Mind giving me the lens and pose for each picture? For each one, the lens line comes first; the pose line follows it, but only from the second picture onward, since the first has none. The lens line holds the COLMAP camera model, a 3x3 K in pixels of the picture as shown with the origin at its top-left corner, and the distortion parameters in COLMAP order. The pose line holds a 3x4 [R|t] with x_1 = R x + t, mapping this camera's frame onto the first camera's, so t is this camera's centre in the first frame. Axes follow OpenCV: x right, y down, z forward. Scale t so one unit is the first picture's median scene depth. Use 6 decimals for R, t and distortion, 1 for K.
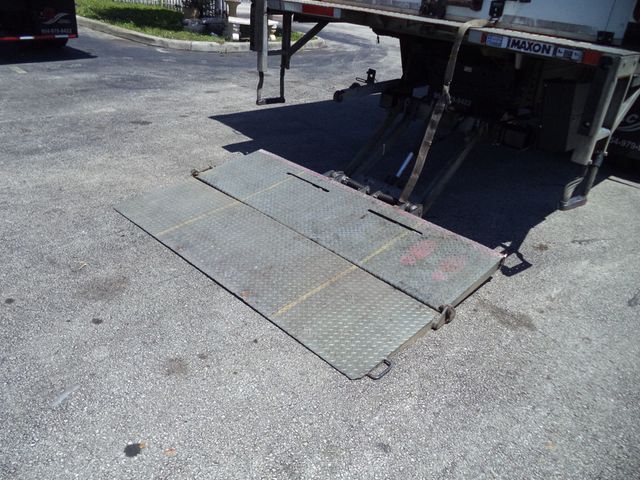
lens RADIAL K [[526.1, 0, 328.3], [0, 526.1, 254.3], [0, 0, 1]] dist [-0.029349, 0.012975]
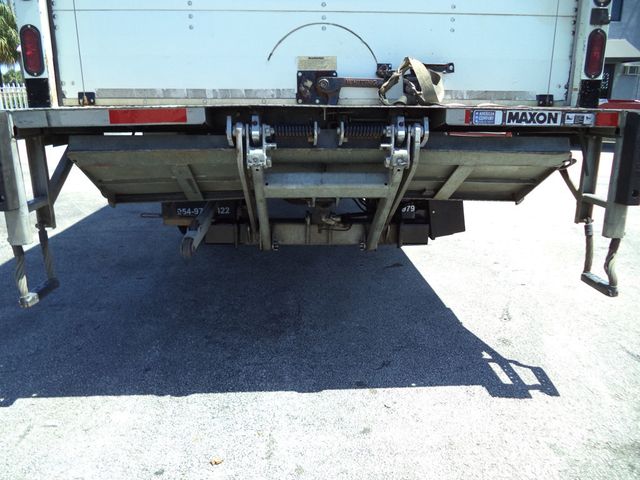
lens RADIAL K [[526.1, 0, 329.9], [0, 526.1, 241.5], [0, 0, 1]] dist [-0.029349, 0.012975]
pose [[0.672163, -0.276913, 0.686670, -0.356546], [0.402309, 0.915169, -0.024750, -0.286647], [-0.621566, 0.292890, 0.726548, 0.582101]]
